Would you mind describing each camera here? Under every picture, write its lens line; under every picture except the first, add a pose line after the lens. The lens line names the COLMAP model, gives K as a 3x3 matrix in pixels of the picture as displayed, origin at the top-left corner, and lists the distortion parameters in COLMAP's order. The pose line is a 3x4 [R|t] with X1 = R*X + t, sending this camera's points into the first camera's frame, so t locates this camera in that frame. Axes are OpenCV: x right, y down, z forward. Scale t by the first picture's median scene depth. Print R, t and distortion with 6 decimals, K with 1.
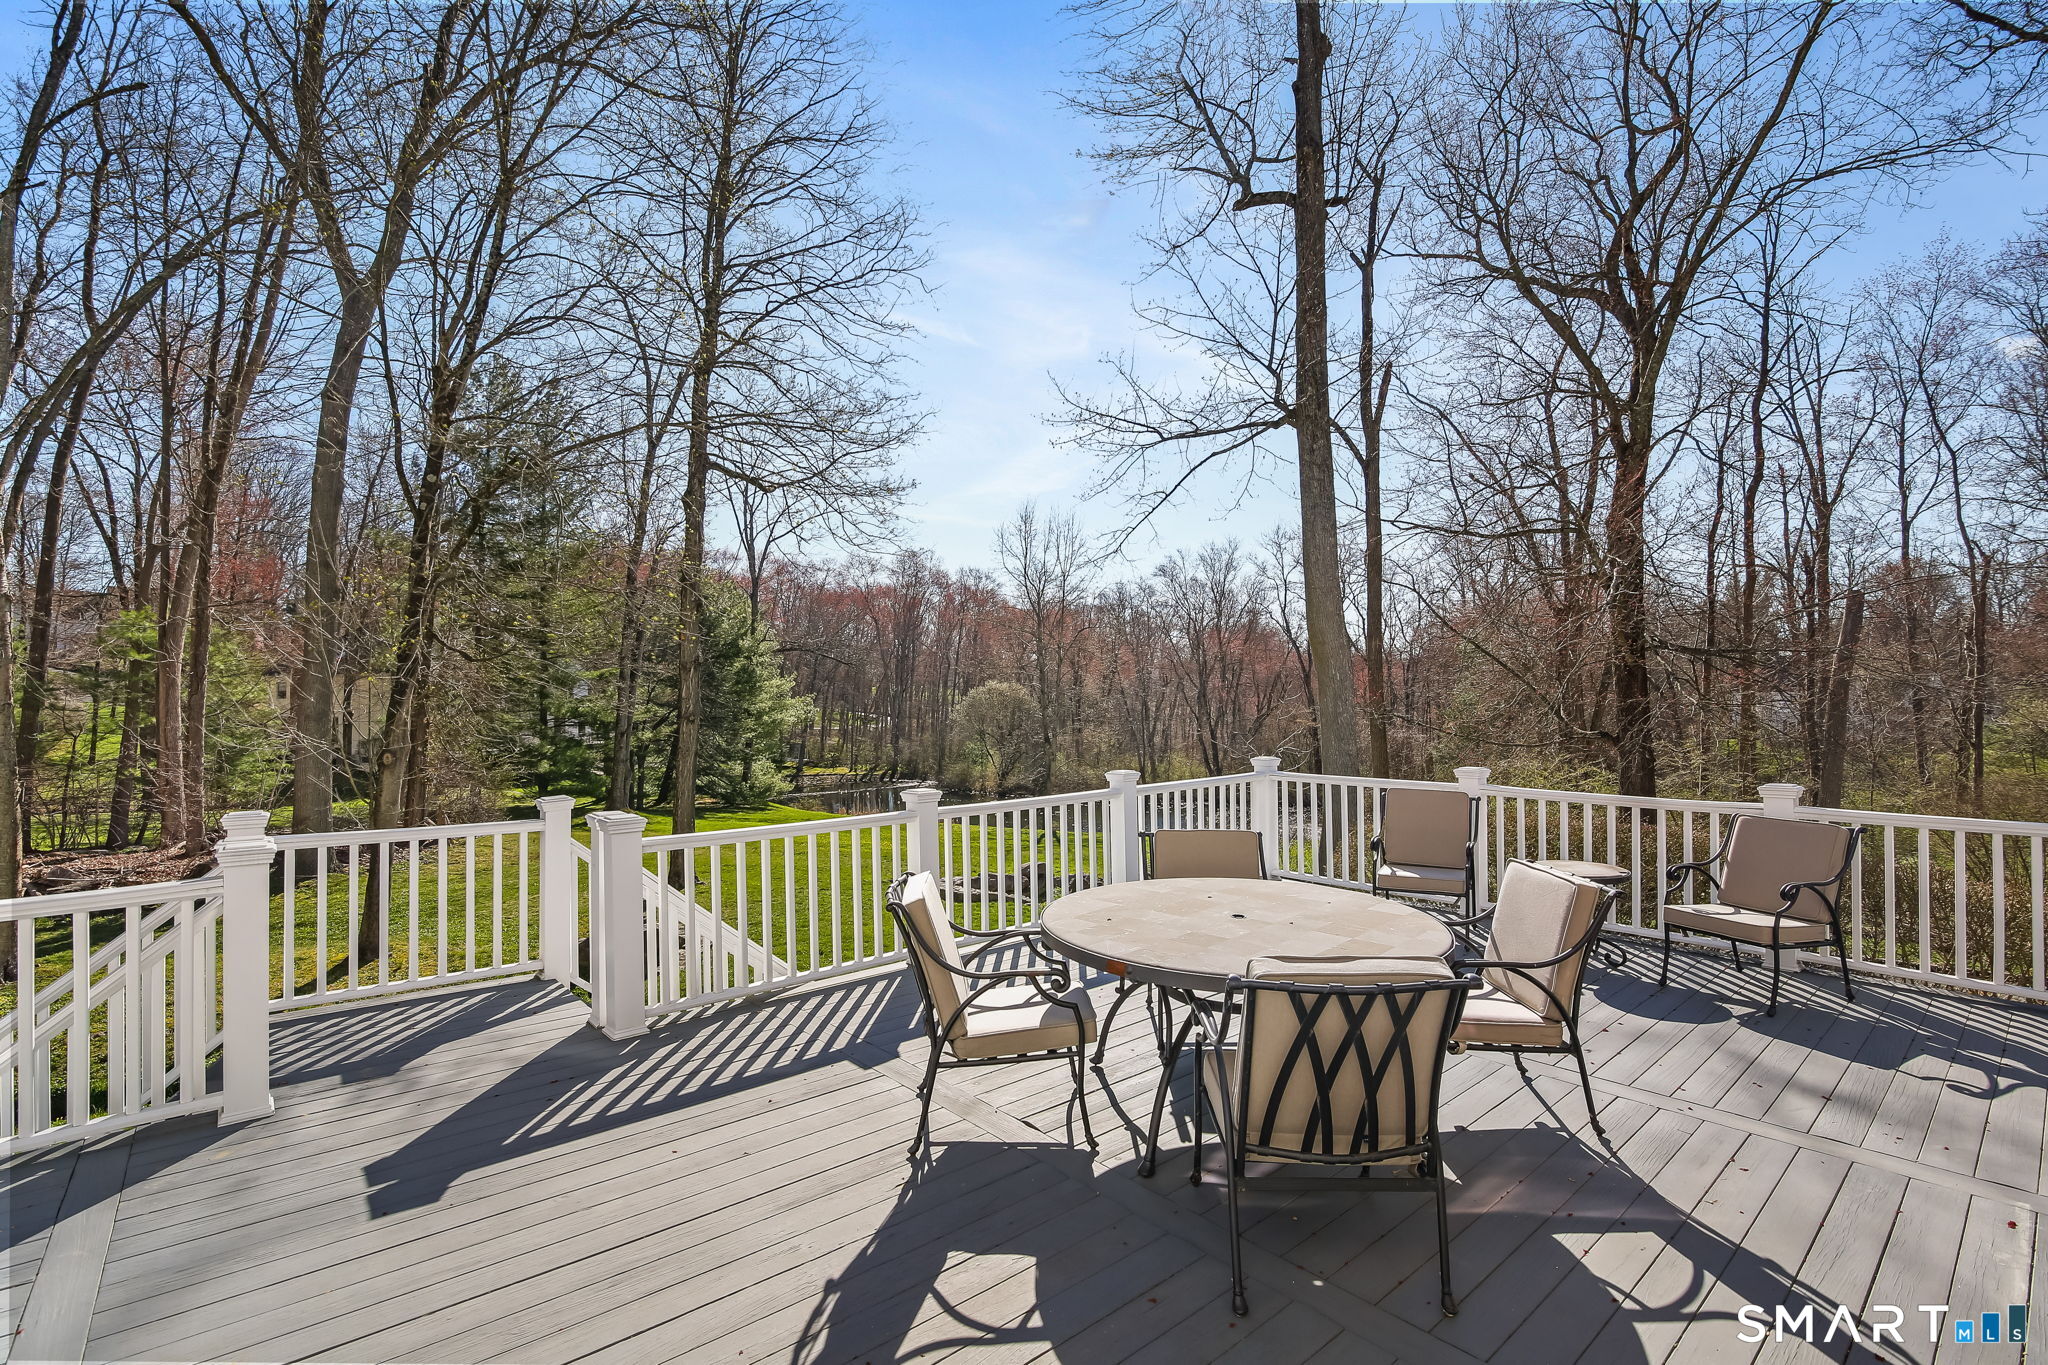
lens RADIAL K [[956.0, 0, 1022.0], [0, 956.0, 689.4], [0, 0, 1]] dist [-0.022539, 0.000054]
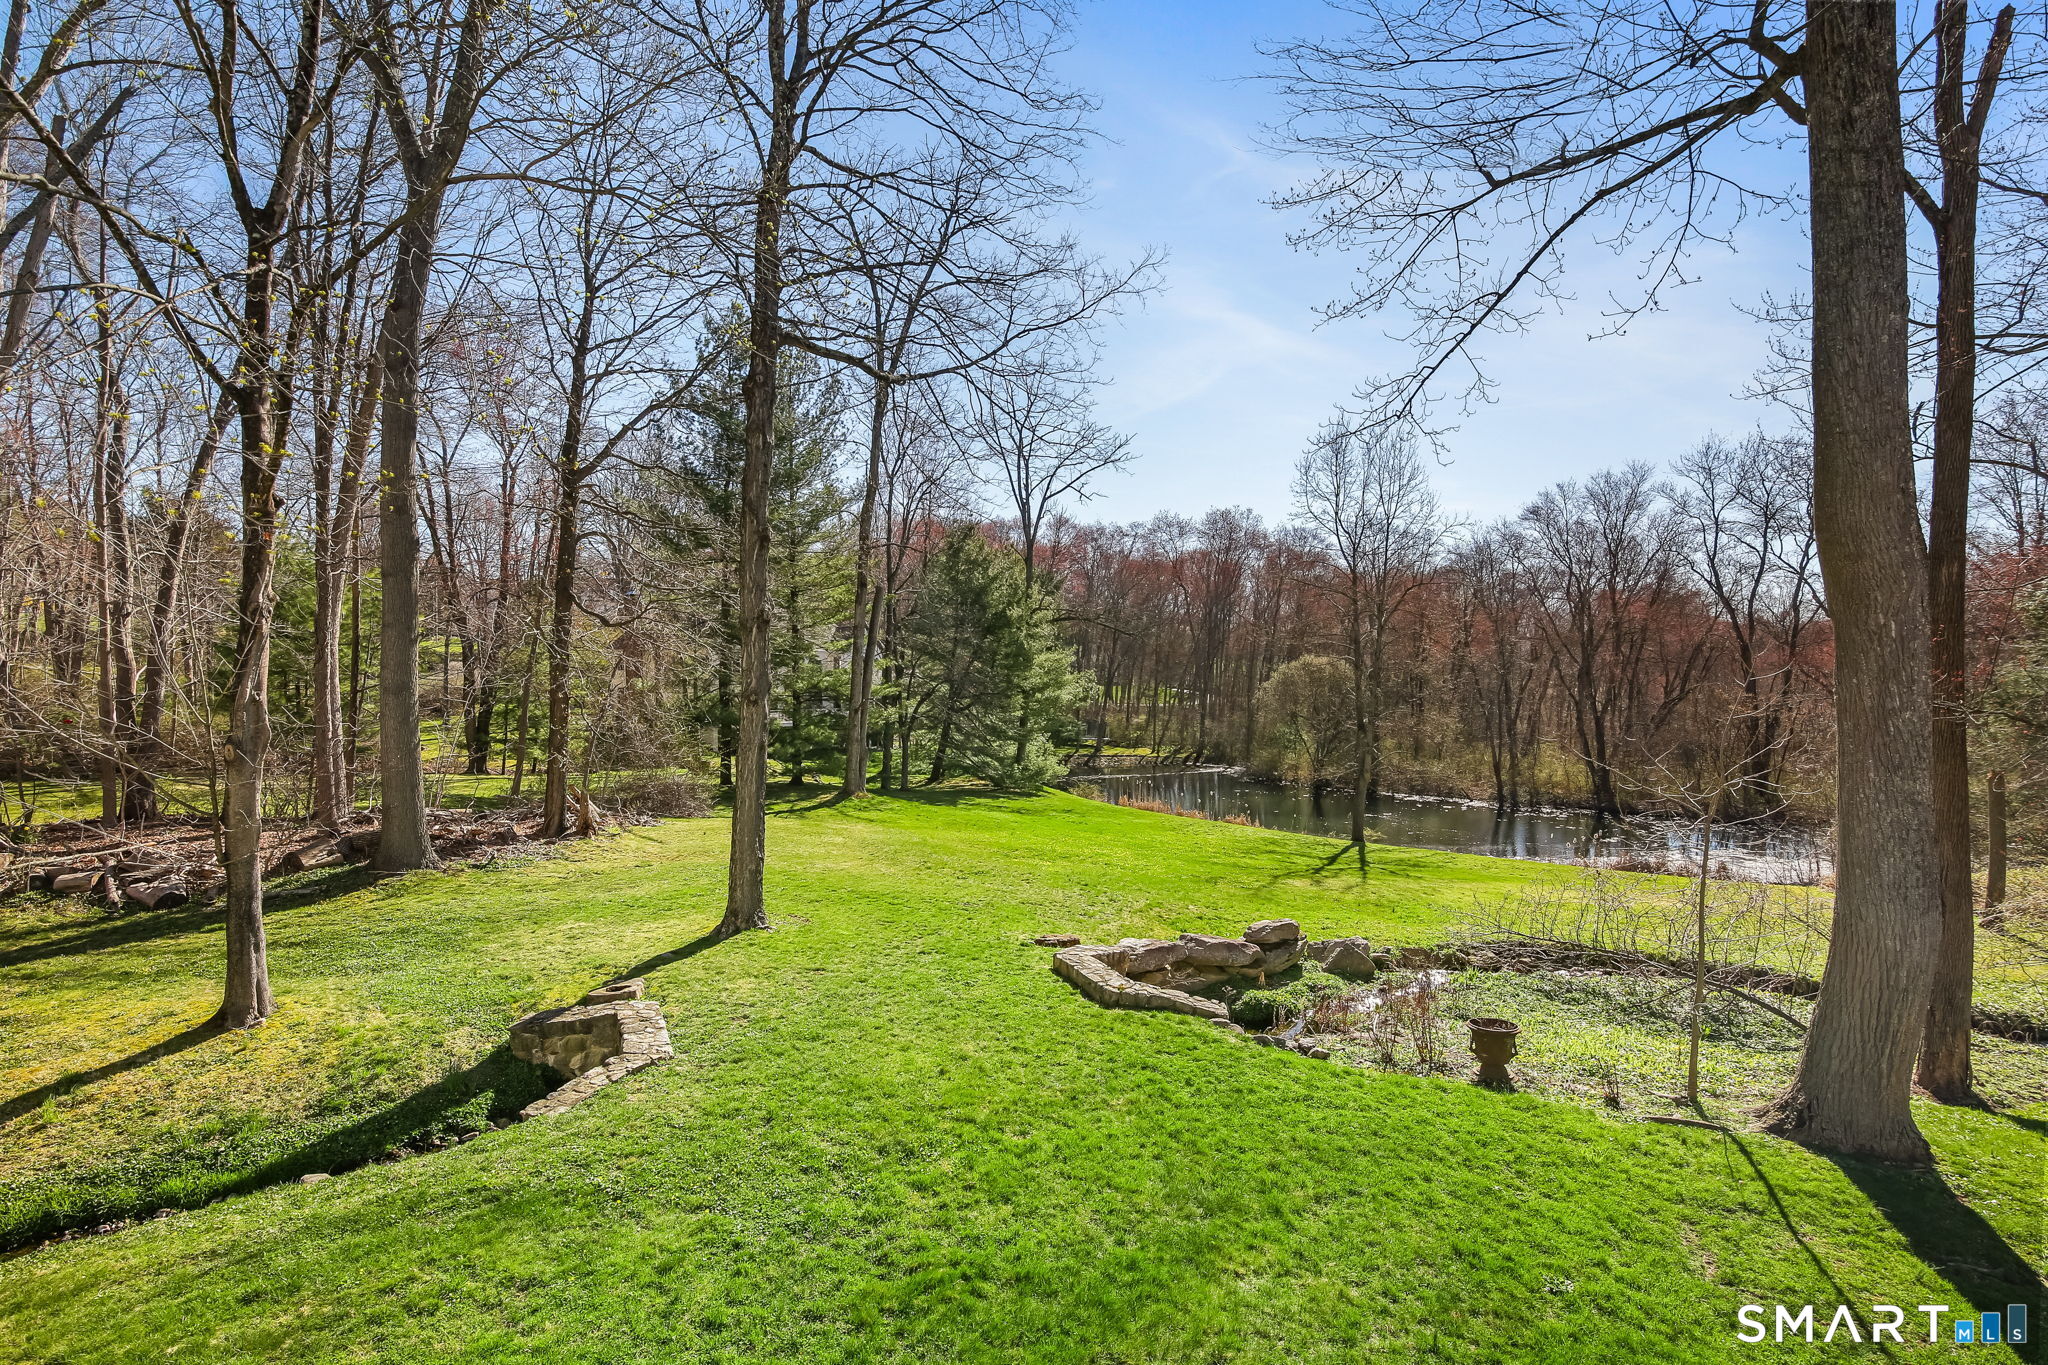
lens RADIAL K [[929.8, 0, 1027.3], [0, 929.8, 730.3], [0, 0, 1]] dist [-0.025472, -0.000317]
pose [[0.935027, 0.026607, -0.353576, 0.030403], [-0.002185, 0.997594, 0.069292, 0.001772], [0.354569, -0.064017, 0.932836, 0.135475]]
